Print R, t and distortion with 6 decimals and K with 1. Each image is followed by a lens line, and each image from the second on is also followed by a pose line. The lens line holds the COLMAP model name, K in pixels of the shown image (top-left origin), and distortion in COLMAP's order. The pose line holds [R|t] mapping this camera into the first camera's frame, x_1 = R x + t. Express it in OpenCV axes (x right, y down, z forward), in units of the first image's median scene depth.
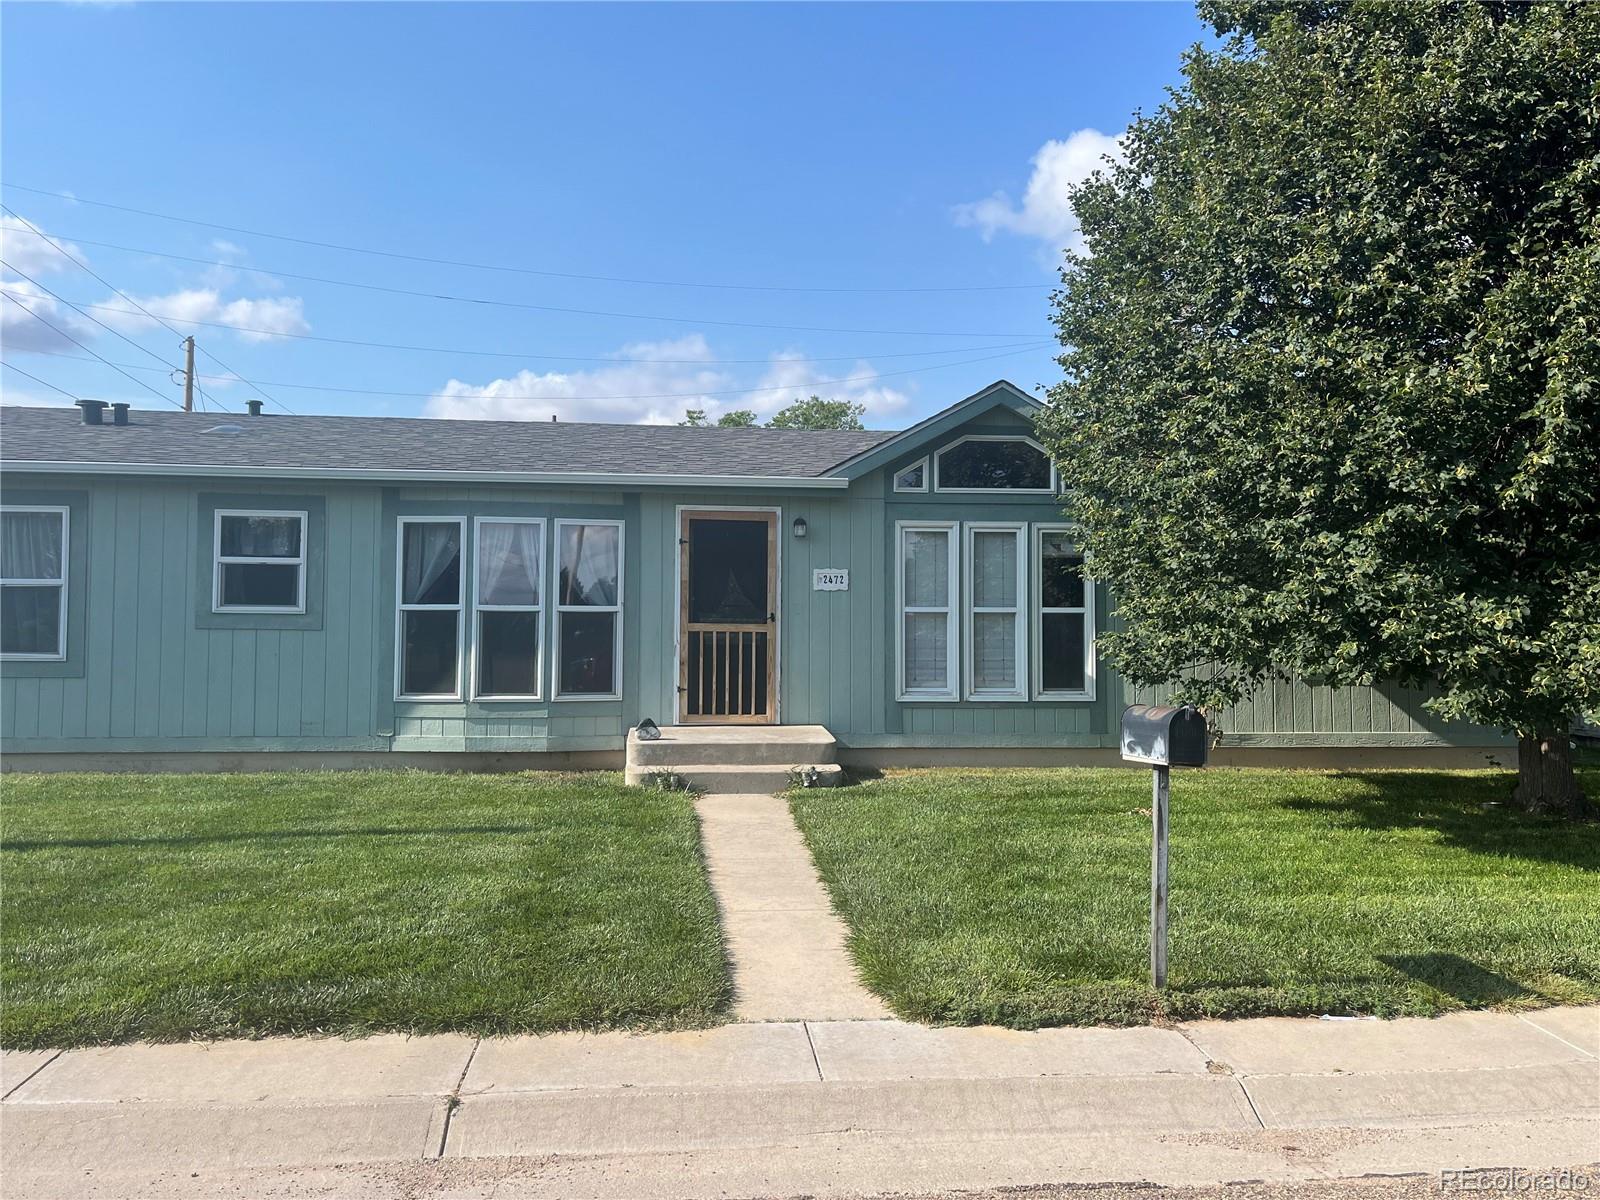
lens RADIAL K [[1176.2, 0, 794.7], [0, 1176.2, 601.8], [0, 0, 1]] dist [0.001463, -0.033962]
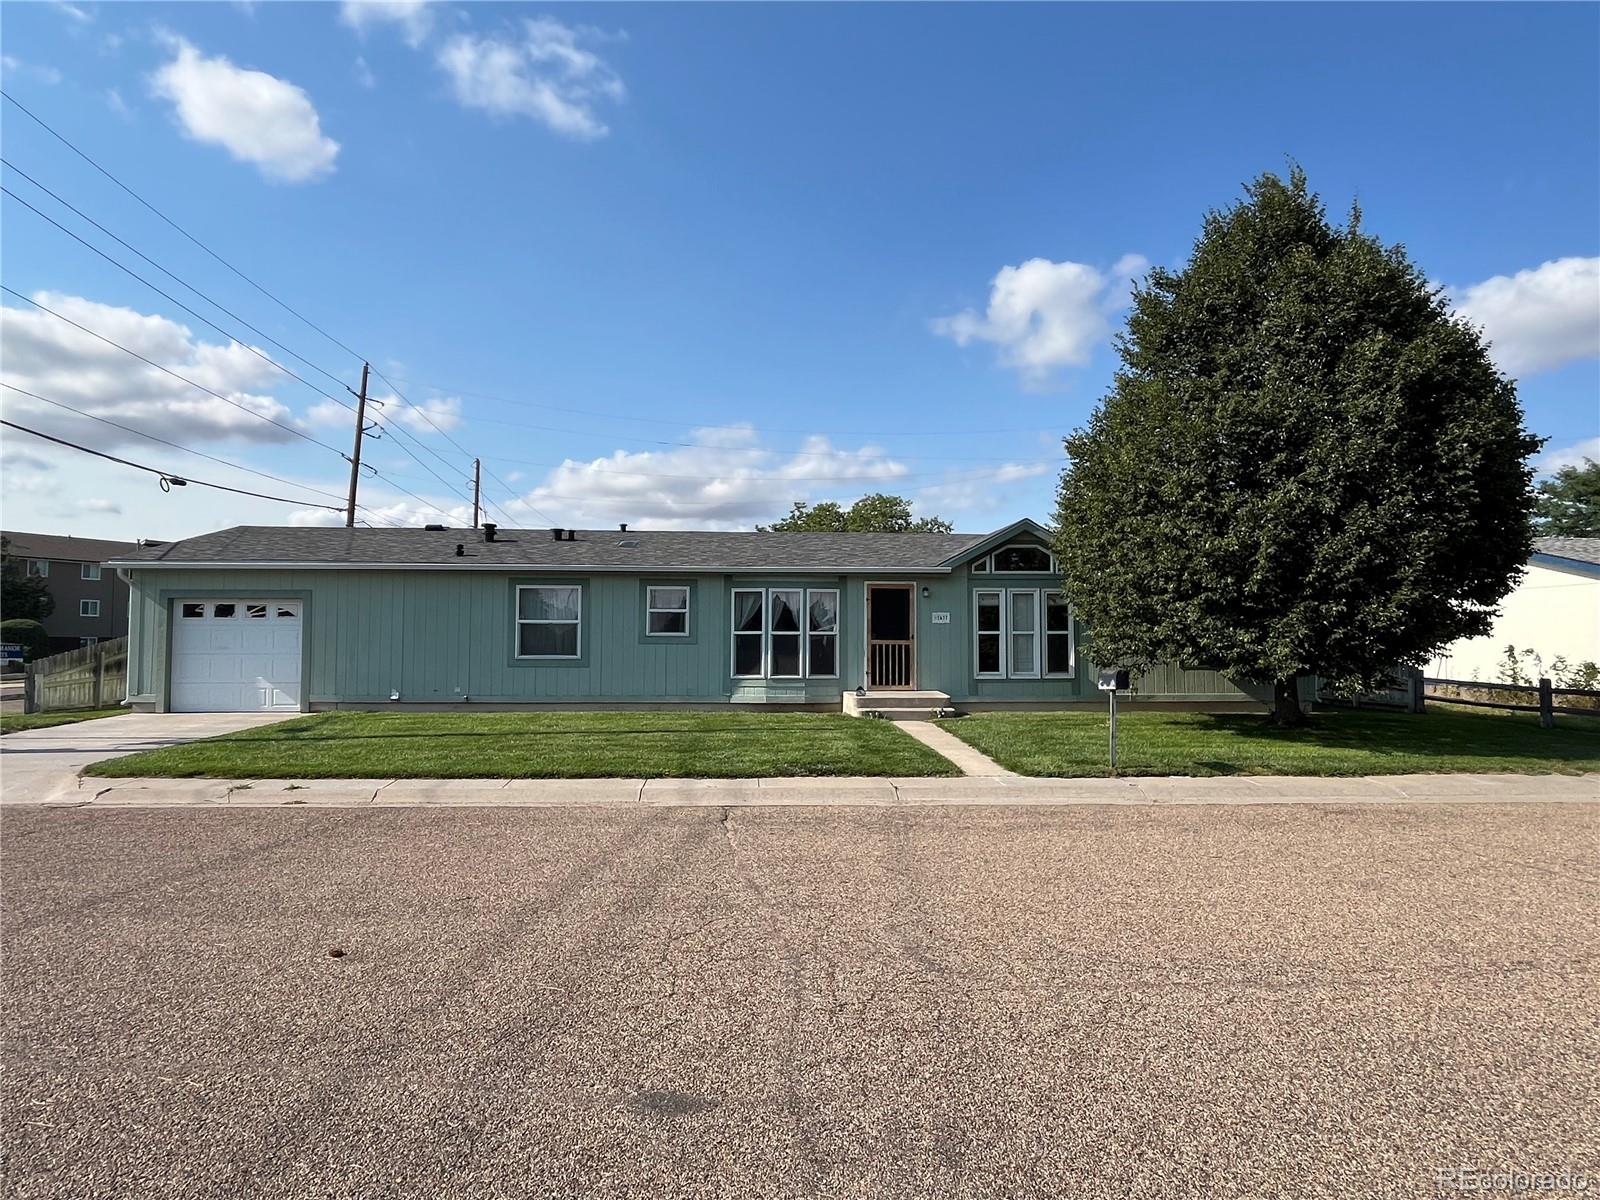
lens RADIAL K [[883.9, 0, 774.4], [0, 883.9, 600.4], [0, 0, 1]] dist [-0.043059, 0.001542]
pose [[0.998592, -0.005866, -0.052729, -0.204127], [0.004622, 0.999709, -0.023686, -0.016809], [0.052853, 0.023409, 0.998328, -0.607696]]
